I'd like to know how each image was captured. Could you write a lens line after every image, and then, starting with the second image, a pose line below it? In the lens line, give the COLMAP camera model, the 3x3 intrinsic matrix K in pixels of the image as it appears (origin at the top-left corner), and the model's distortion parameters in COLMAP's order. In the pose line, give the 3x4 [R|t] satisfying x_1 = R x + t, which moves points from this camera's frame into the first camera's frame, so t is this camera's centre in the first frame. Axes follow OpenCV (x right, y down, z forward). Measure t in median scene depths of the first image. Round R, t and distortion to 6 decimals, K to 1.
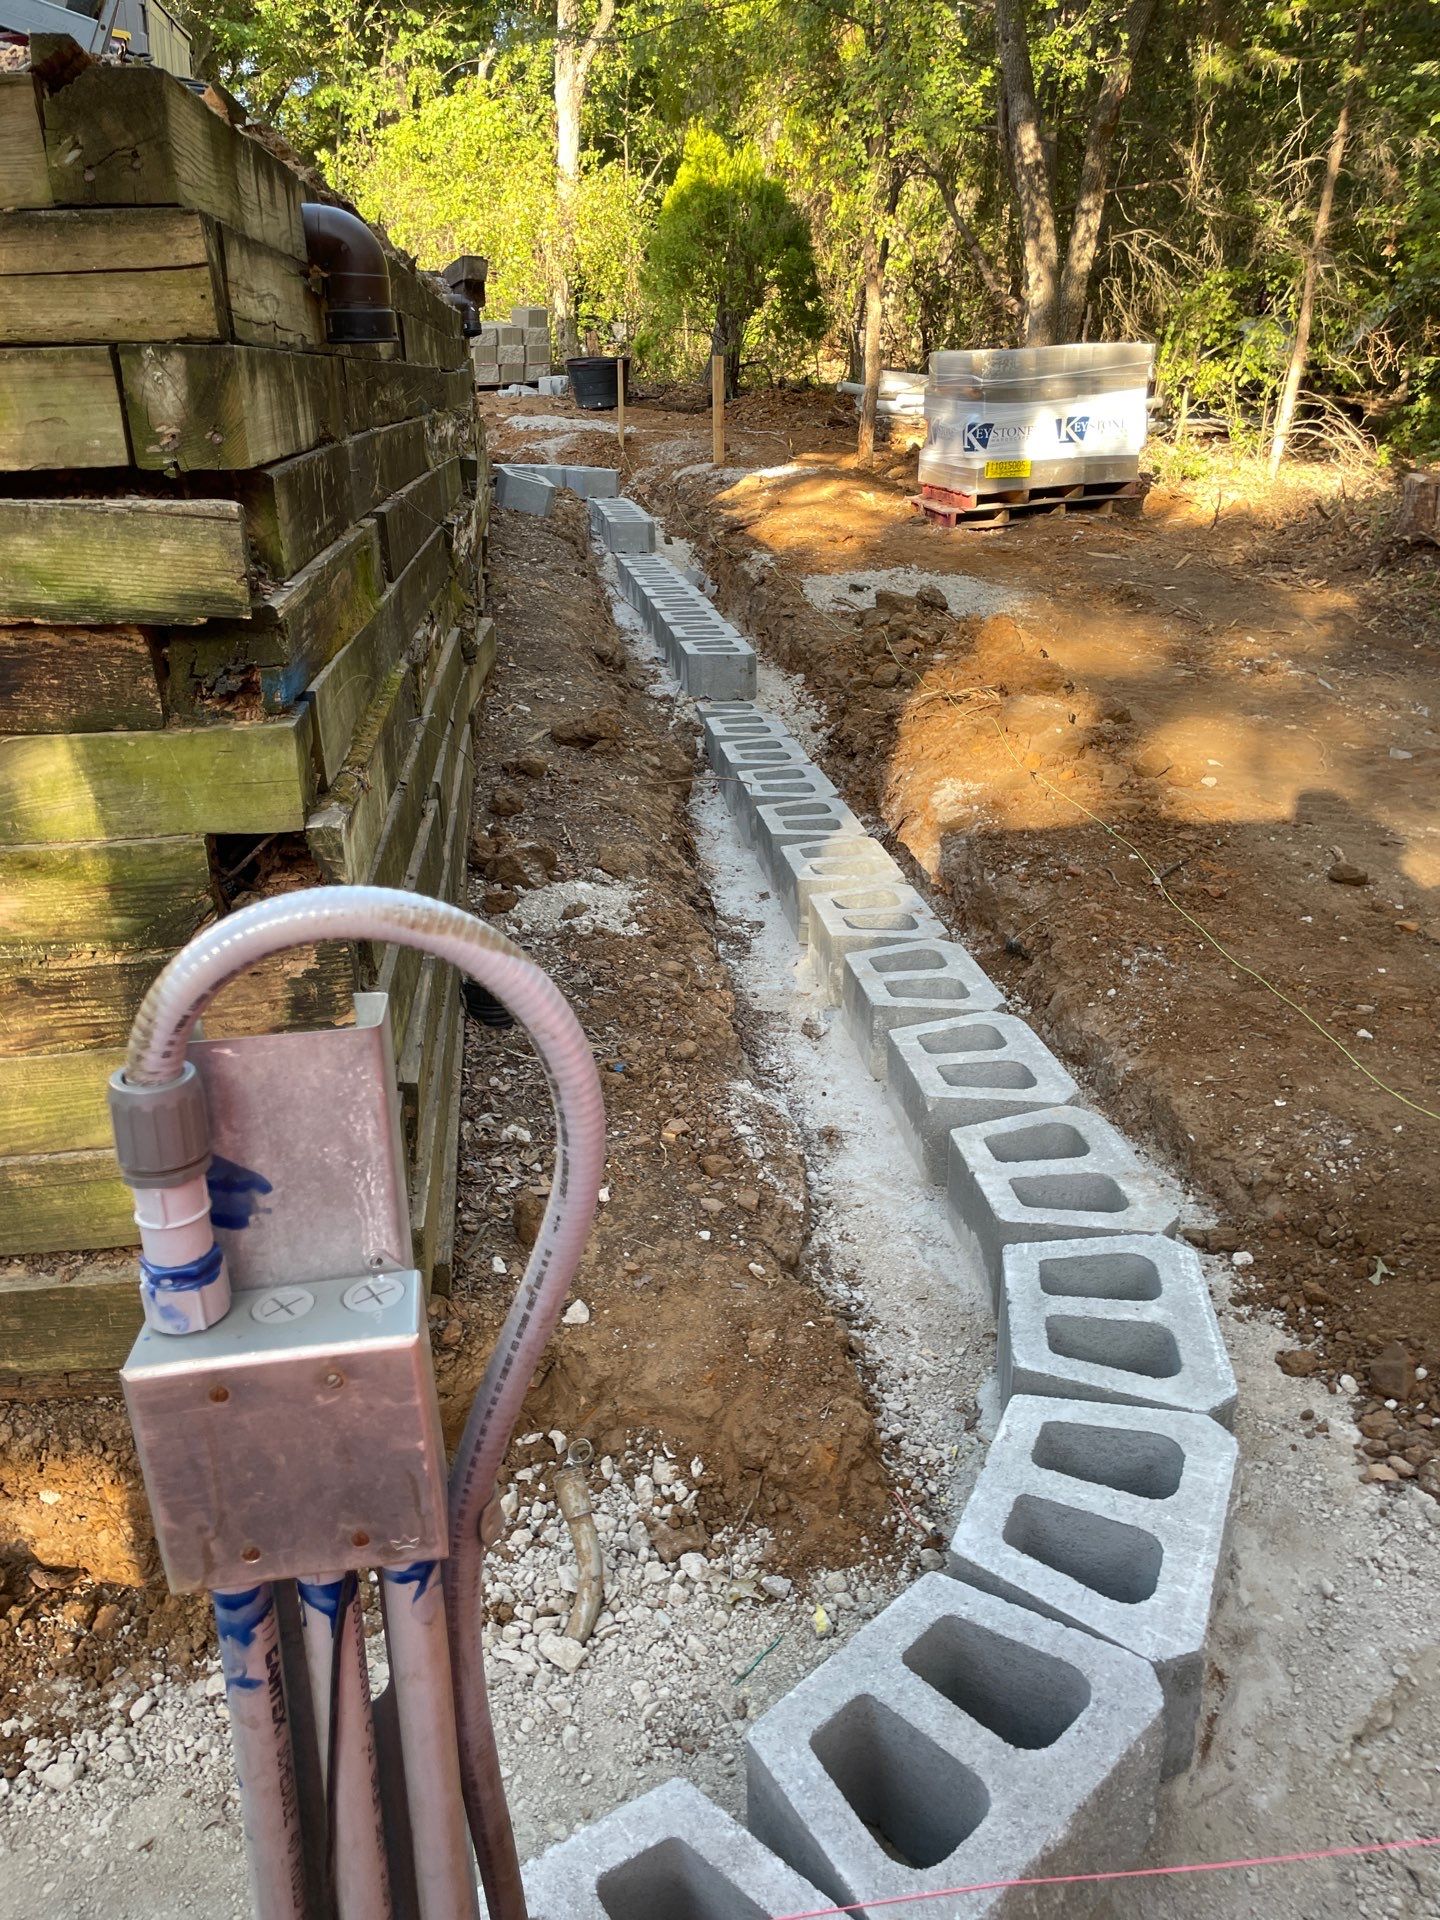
lens RADIAL K [[1419.1, 0, 725.1], [0, 1419.1, 963.3], [0, 0, 1]] dist [0.029625, -0.049107]
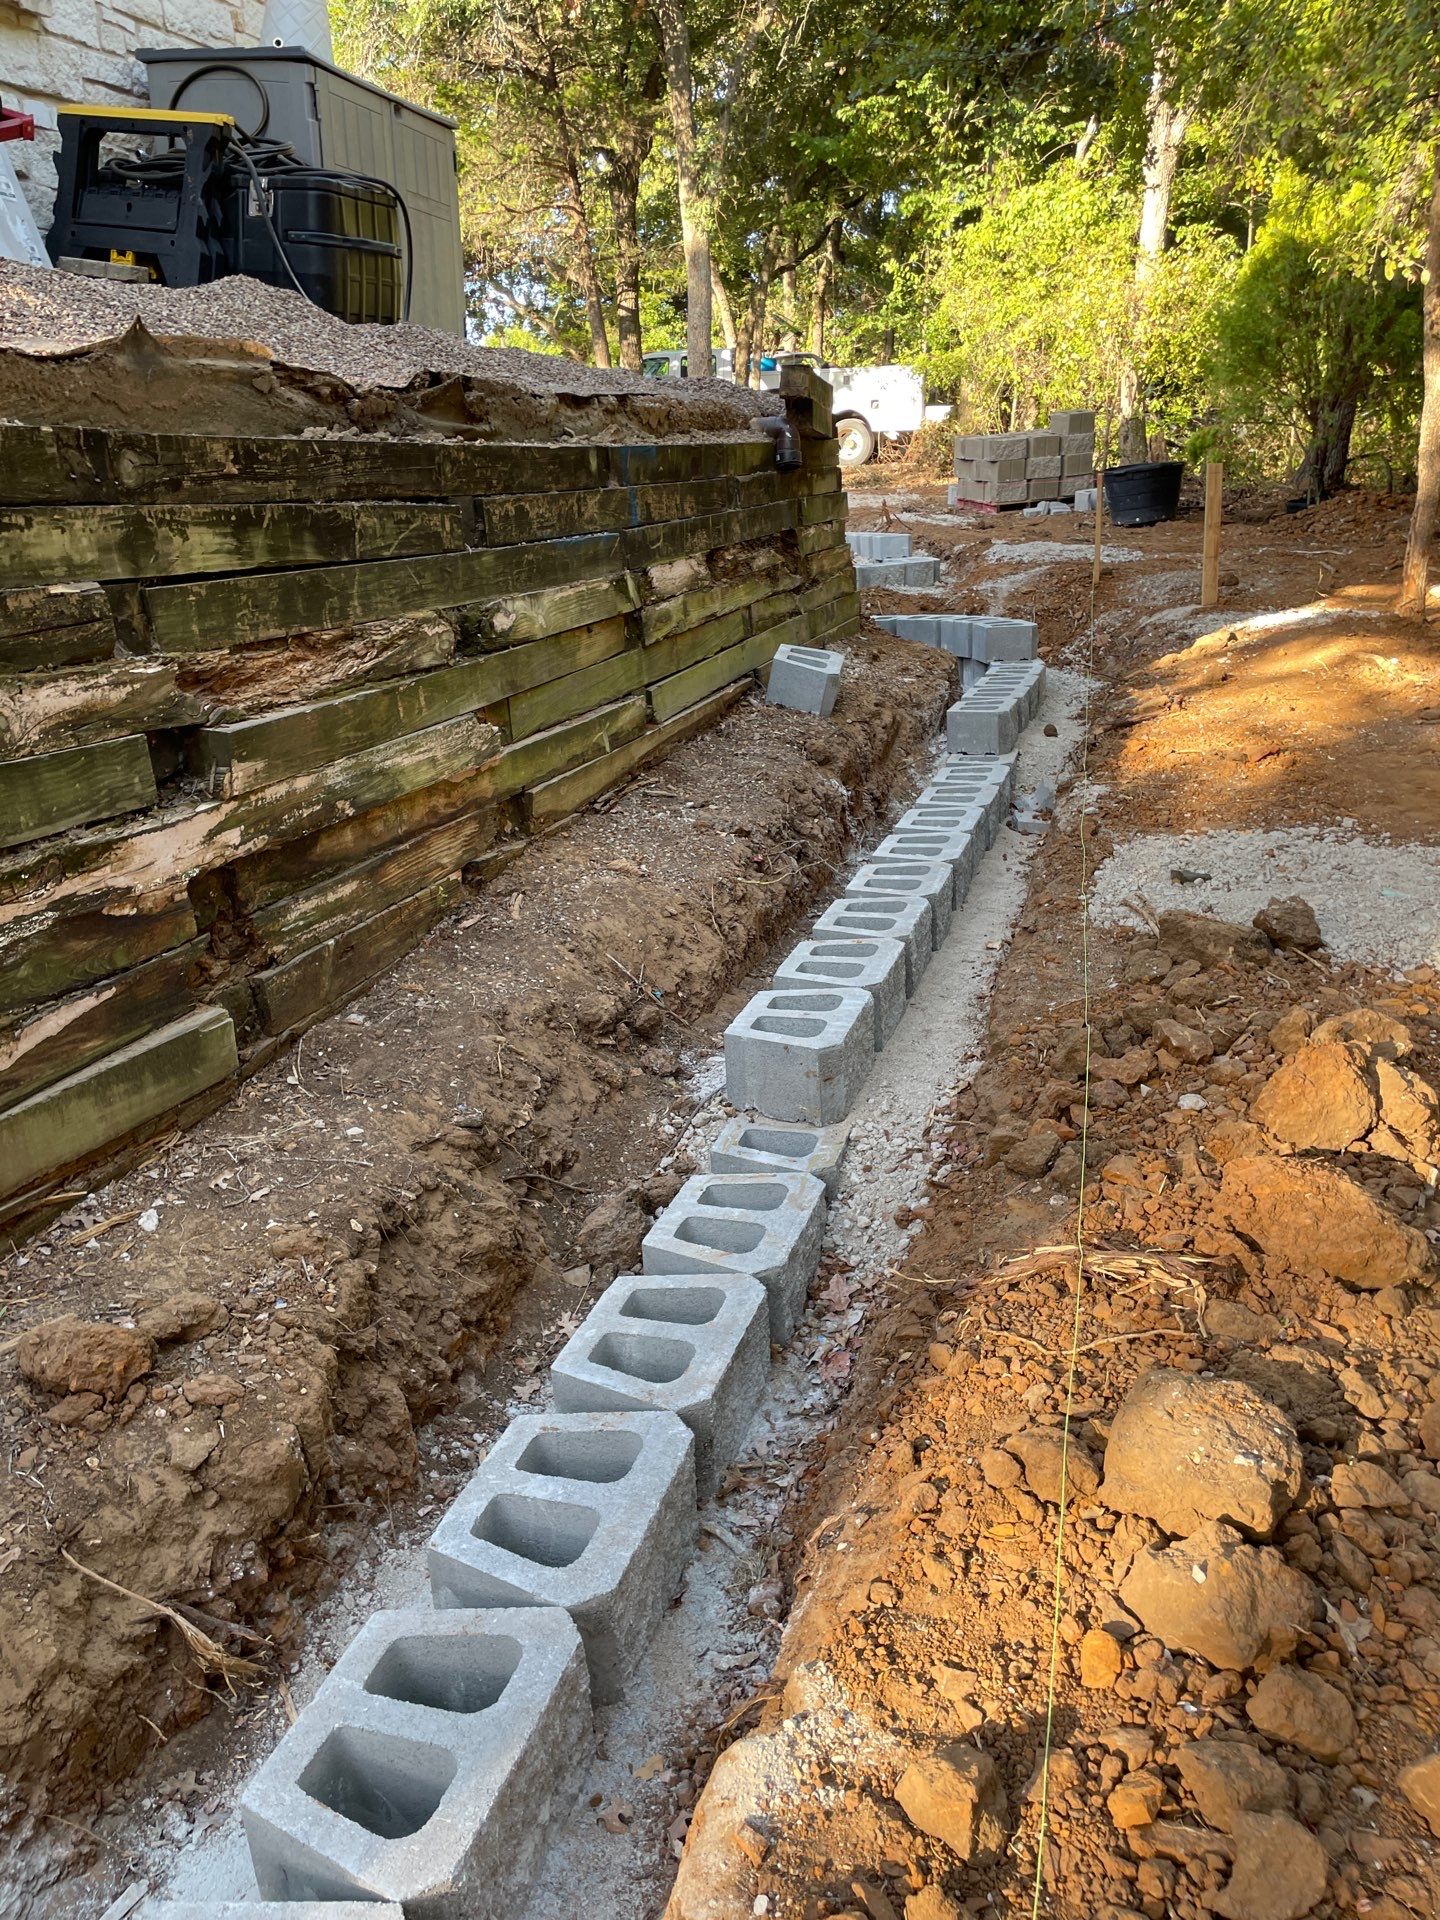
lens RADIAL K [[1419.1, 0, 721.6], [0, 1419.1, 980.7], [0, 0, 1]] dist [0.029625, -0.049107]
pose [[0.898947, 0.097483, -0.427072, 0.060837], [-0.119595, 0.992503, -0.025189, -0.065283], [0.421415, 0.073720, 0.903866, 0.143721]]
